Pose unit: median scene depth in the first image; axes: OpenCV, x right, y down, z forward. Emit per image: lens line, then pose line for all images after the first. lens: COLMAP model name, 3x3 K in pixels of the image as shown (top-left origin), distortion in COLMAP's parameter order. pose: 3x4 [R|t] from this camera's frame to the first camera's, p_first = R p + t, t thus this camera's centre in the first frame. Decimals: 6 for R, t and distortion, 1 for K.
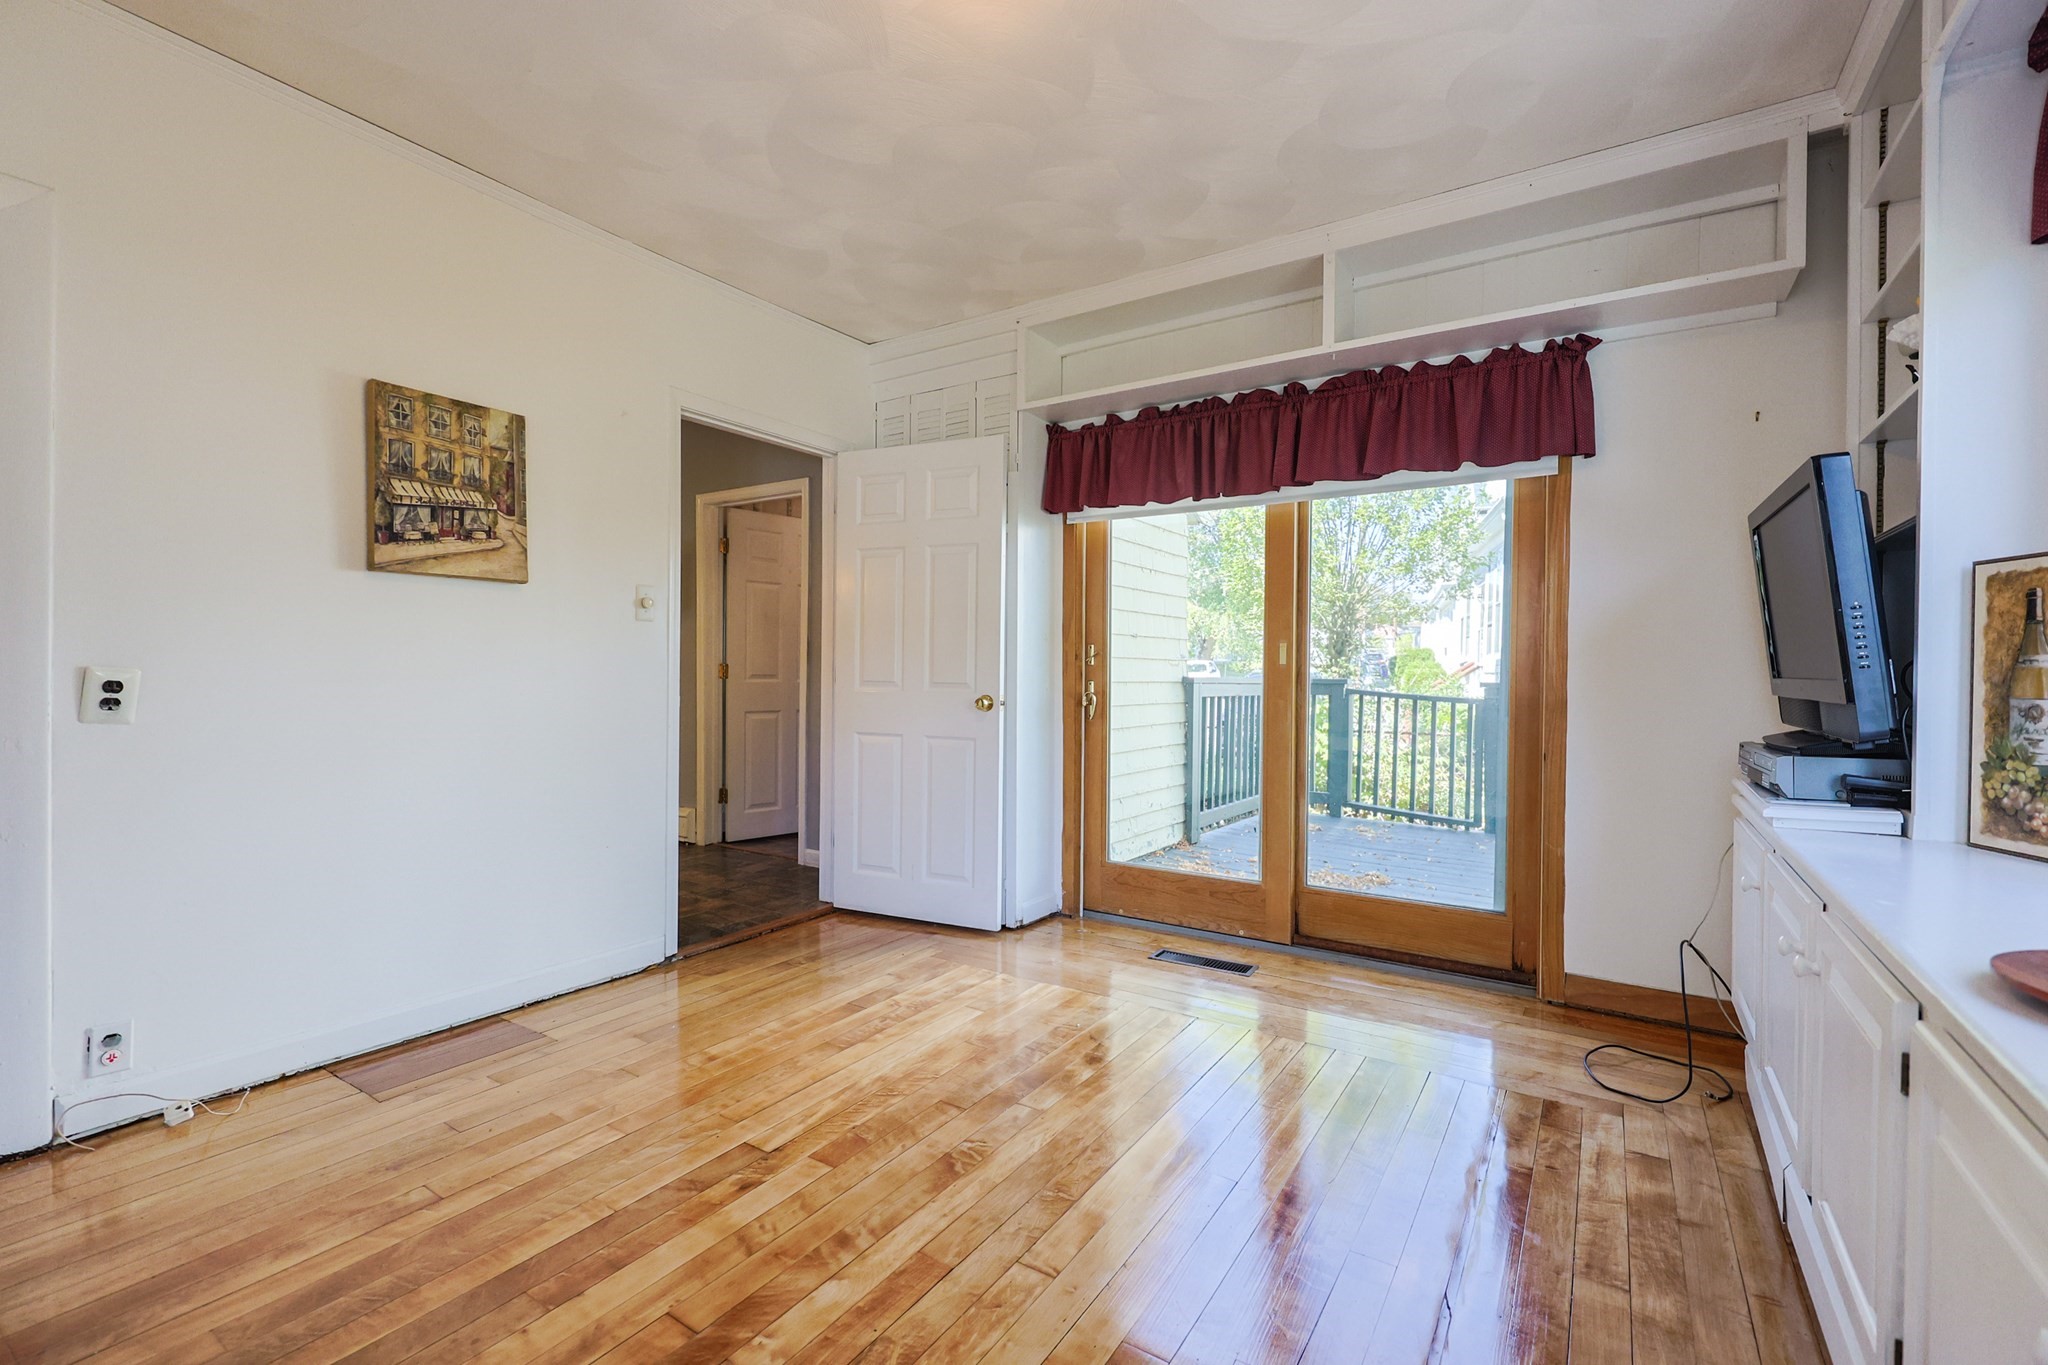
lens RADIAL K [[887.2, 0, 1034.6], [0, 887.2, 673.7], [0, 0, 1]] dist [0.000483, 0.000064]
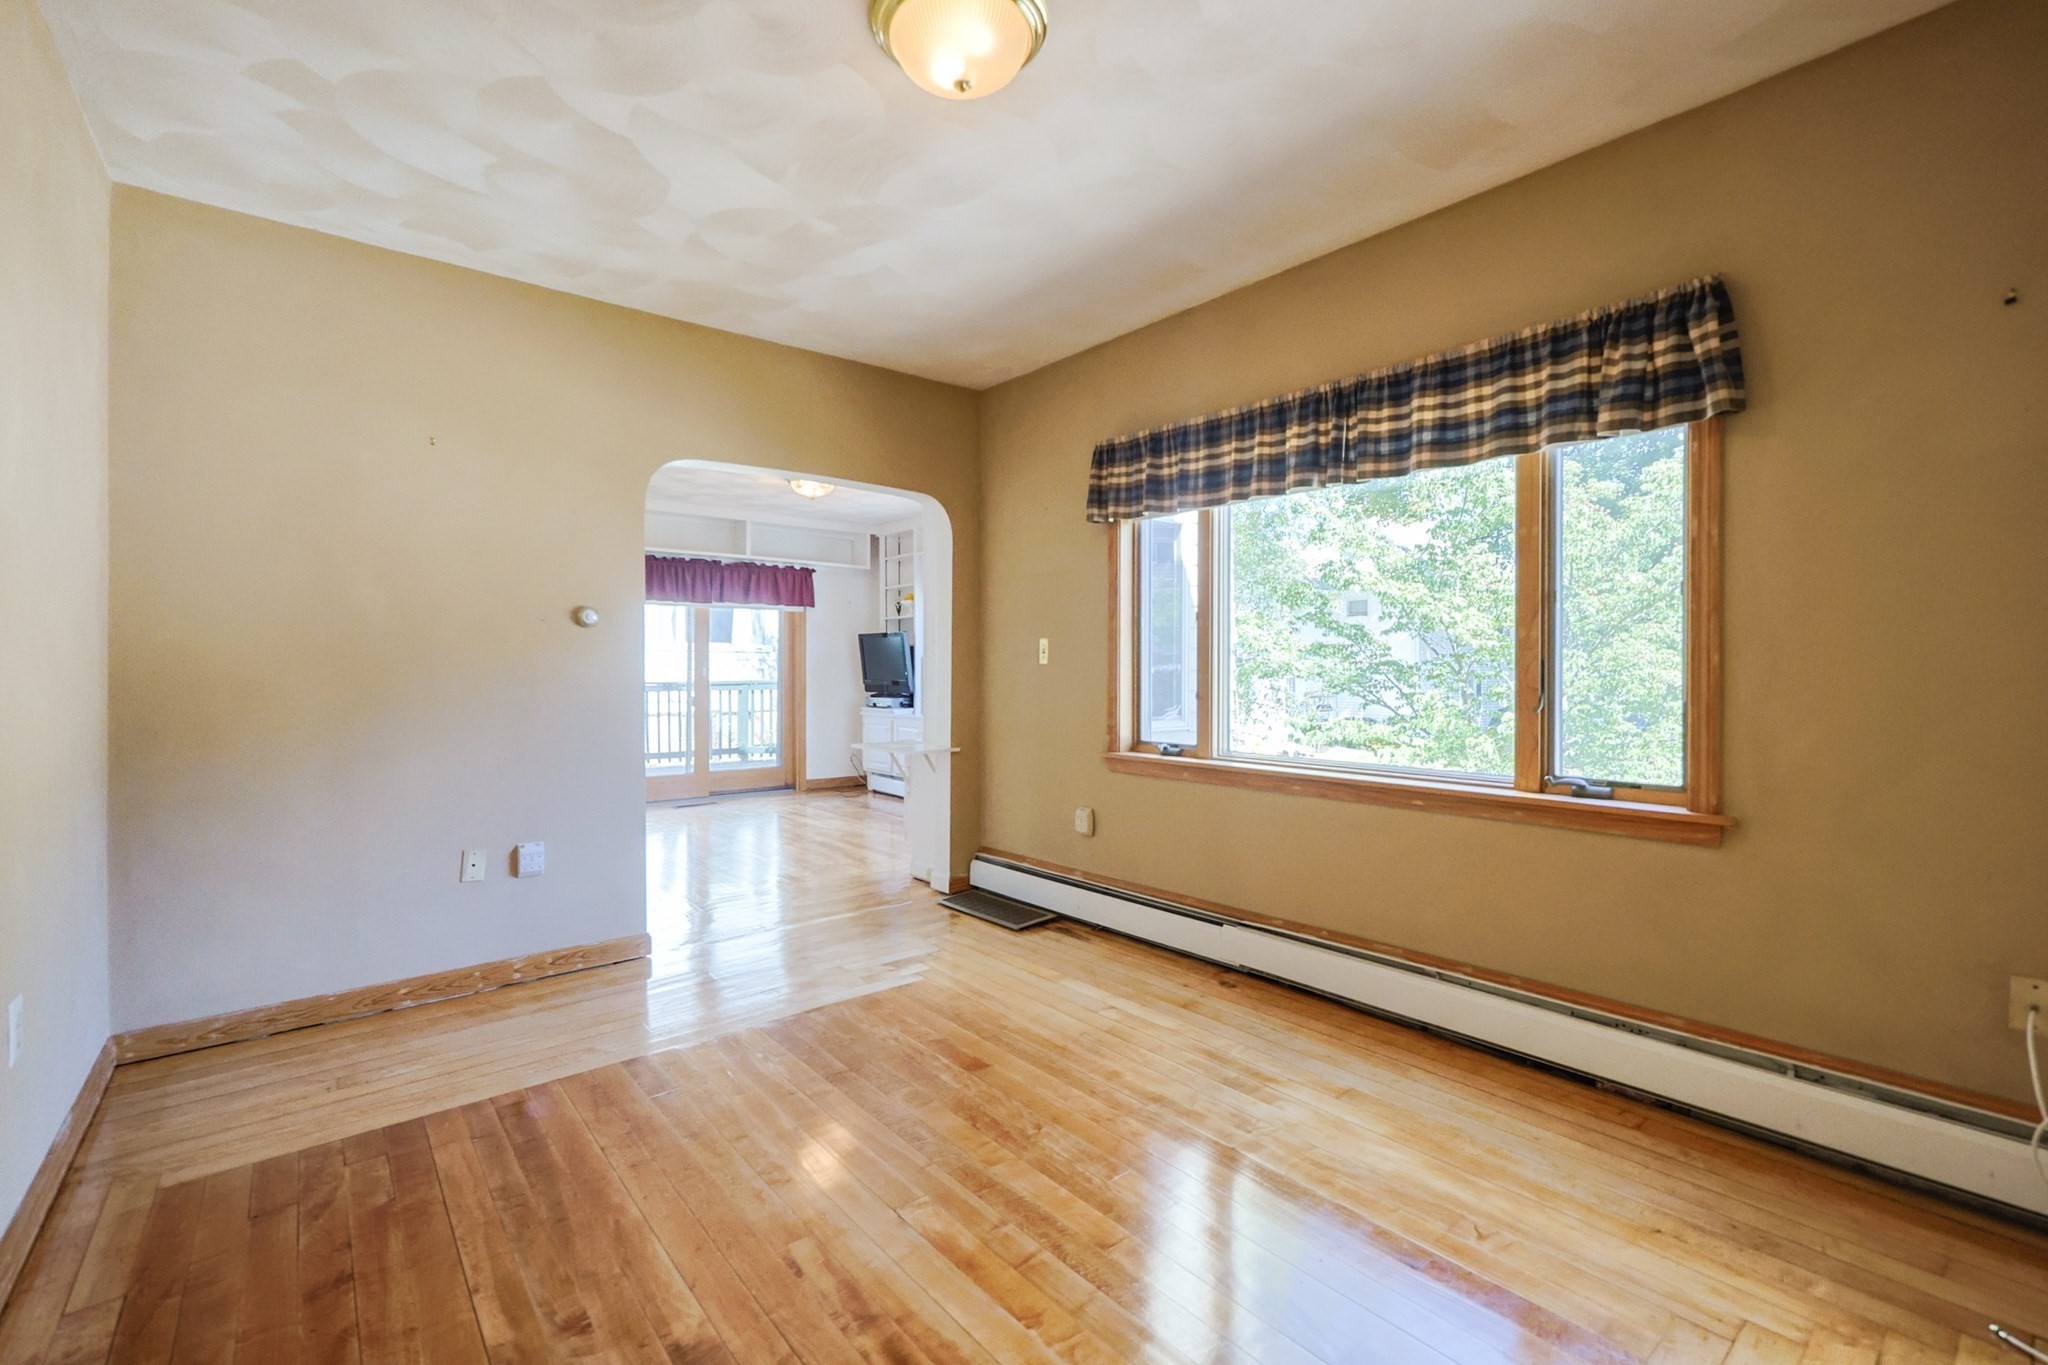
lens RADIAL K [[887.2, 0, 1034.6], [0, 887.2, 673.7], [0, 0, 1]] dist [0.000483, 0.000064]
pose [[0.296069, -0.011230, 0.955101, -2.192651], [0.004830, 0.999936, 0.010260, -0.047779], [-0.955154, 0.001575, 0.296104, -0.667455]]
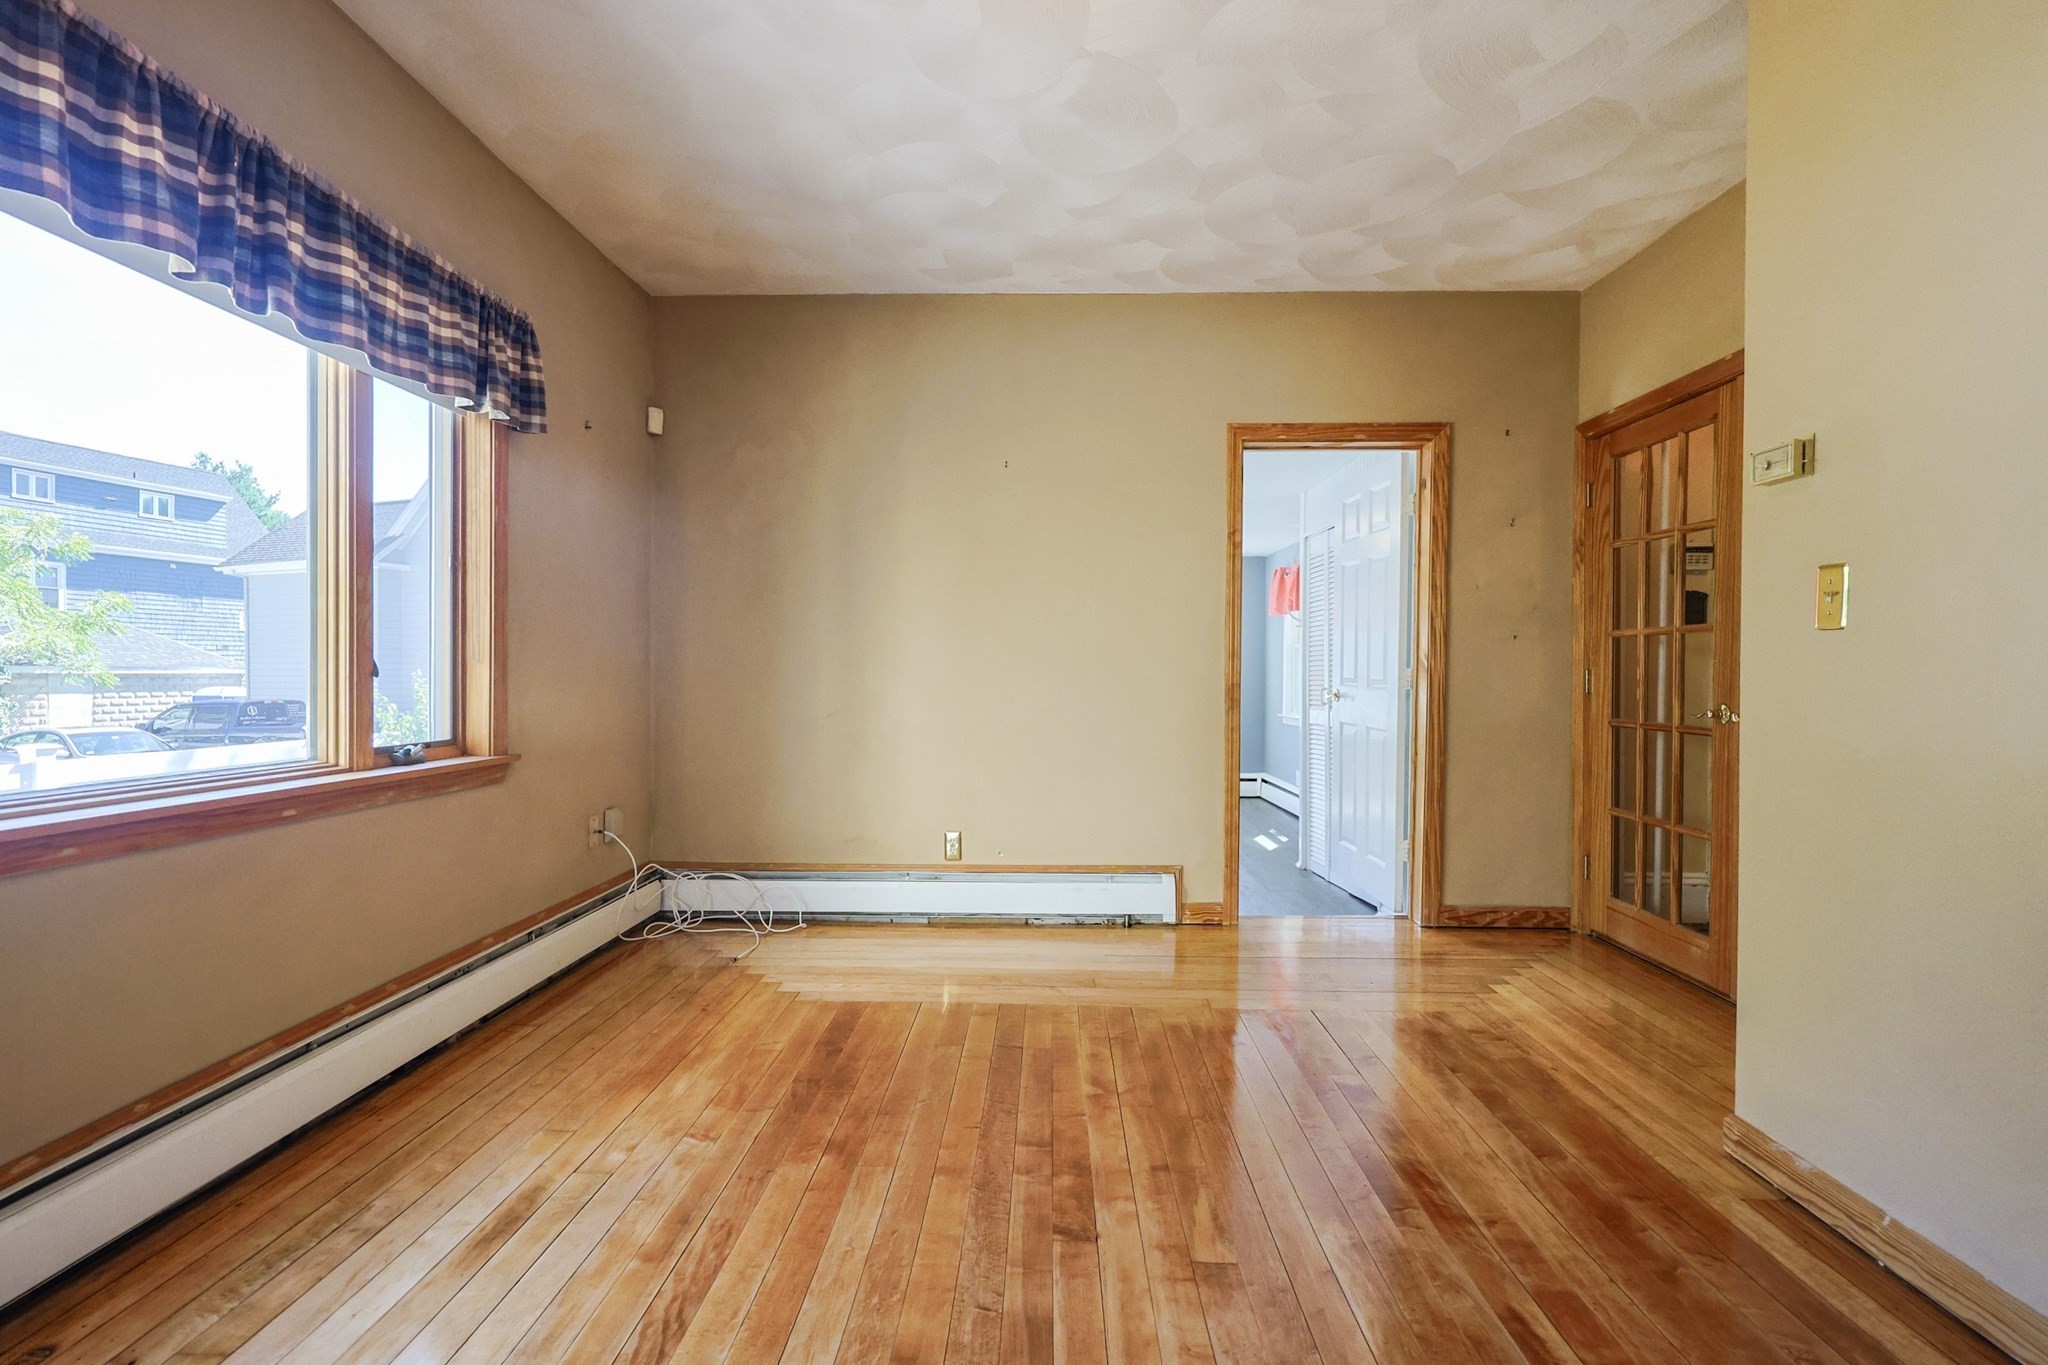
lens RADIAL K [[894.7, 0, 1024.0], [0, 894.7, 682.5], [0, 0, 1]] dist [0.004038, 0.000300]
pose [[-0.854912, -0.007359, -0.518721, -1.155085], [-0.013349, 0.999880, 0.007817, -0.000636], [0.518602, 0.013607, -0.854908, 0.172870]]
